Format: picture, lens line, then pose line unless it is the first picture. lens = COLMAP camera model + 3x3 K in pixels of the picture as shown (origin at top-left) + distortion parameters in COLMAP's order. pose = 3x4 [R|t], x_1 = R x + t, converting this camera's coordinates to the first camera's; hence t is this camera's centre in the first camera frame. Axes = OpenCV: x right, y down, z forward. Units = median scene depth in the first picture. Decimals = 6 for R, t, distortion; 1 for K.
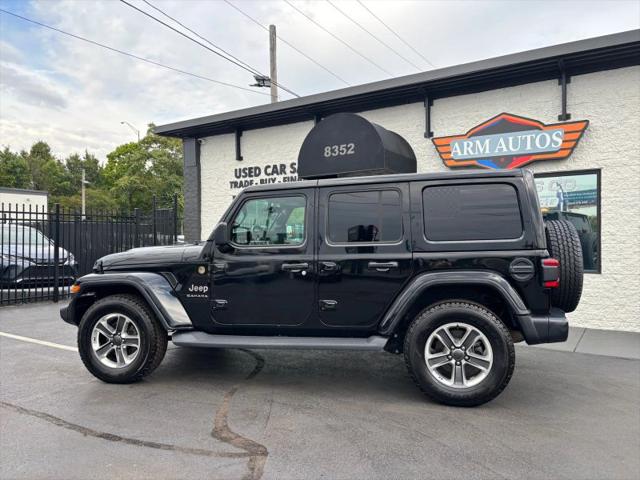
lens RADIAL K [[484.6, 0, 320.8], [0, 484.6, 239.2], [0, 0, 1]] dist [0.051543, -0.049484]
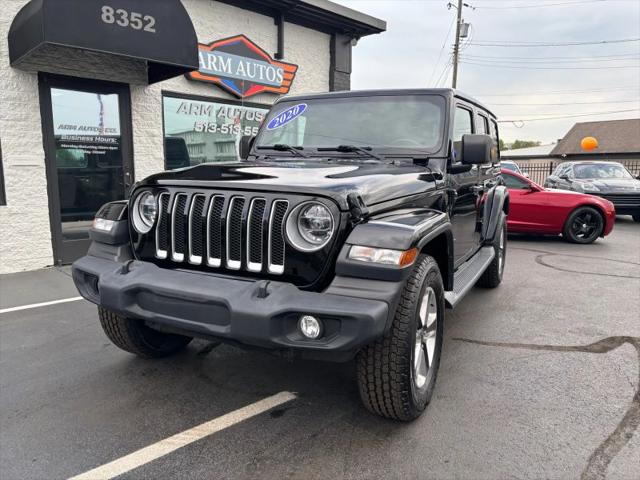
lens RADIAL K [[484.6, 0, 320.8], [0, 484.6, 239.2], [0, 0, 1]] dist [0.051543, -0.049484]
pose [[0.219294, -0.125777, 0.967518, -0.620895], [-0.008039, 0.991389, 0.130702, 0.020446], [-0.975626, -0.036440, 0.216394, 0.647352]]
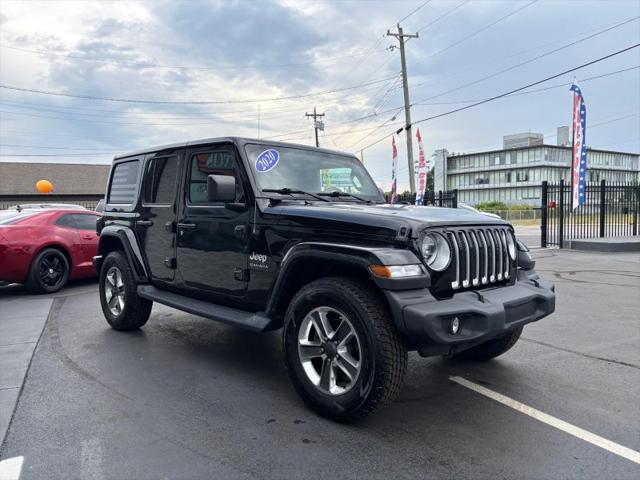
lens RADIAL K [[483.1, 0, 322.8], [0, 483.1, 240.5], [0, 0, 1]] dist [0.071362, -0.071708]
pose [[-0.861191, -0.012094, 0.508138, -0.413539], [0.021187, 0.997994, 0.059661, 0.014345], [-0.507840, 0.062146, -0.859207, 1.246109]]
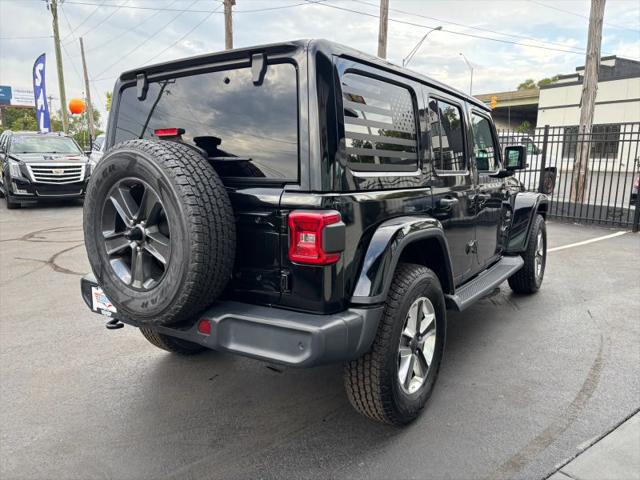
lens RADIAL K [[483.1, 0, 322.8], [0, 483.1, 240.5], [0, 0, 1]] dist [0.071362, -0.071708]
pose [[-0.333763, 0.166045, -0.927918, 0.558128], [-0.005488, 0.984005, 0.178056, -0.018470], [0.942641, 0.064521, -0.327513, 0.839214]]
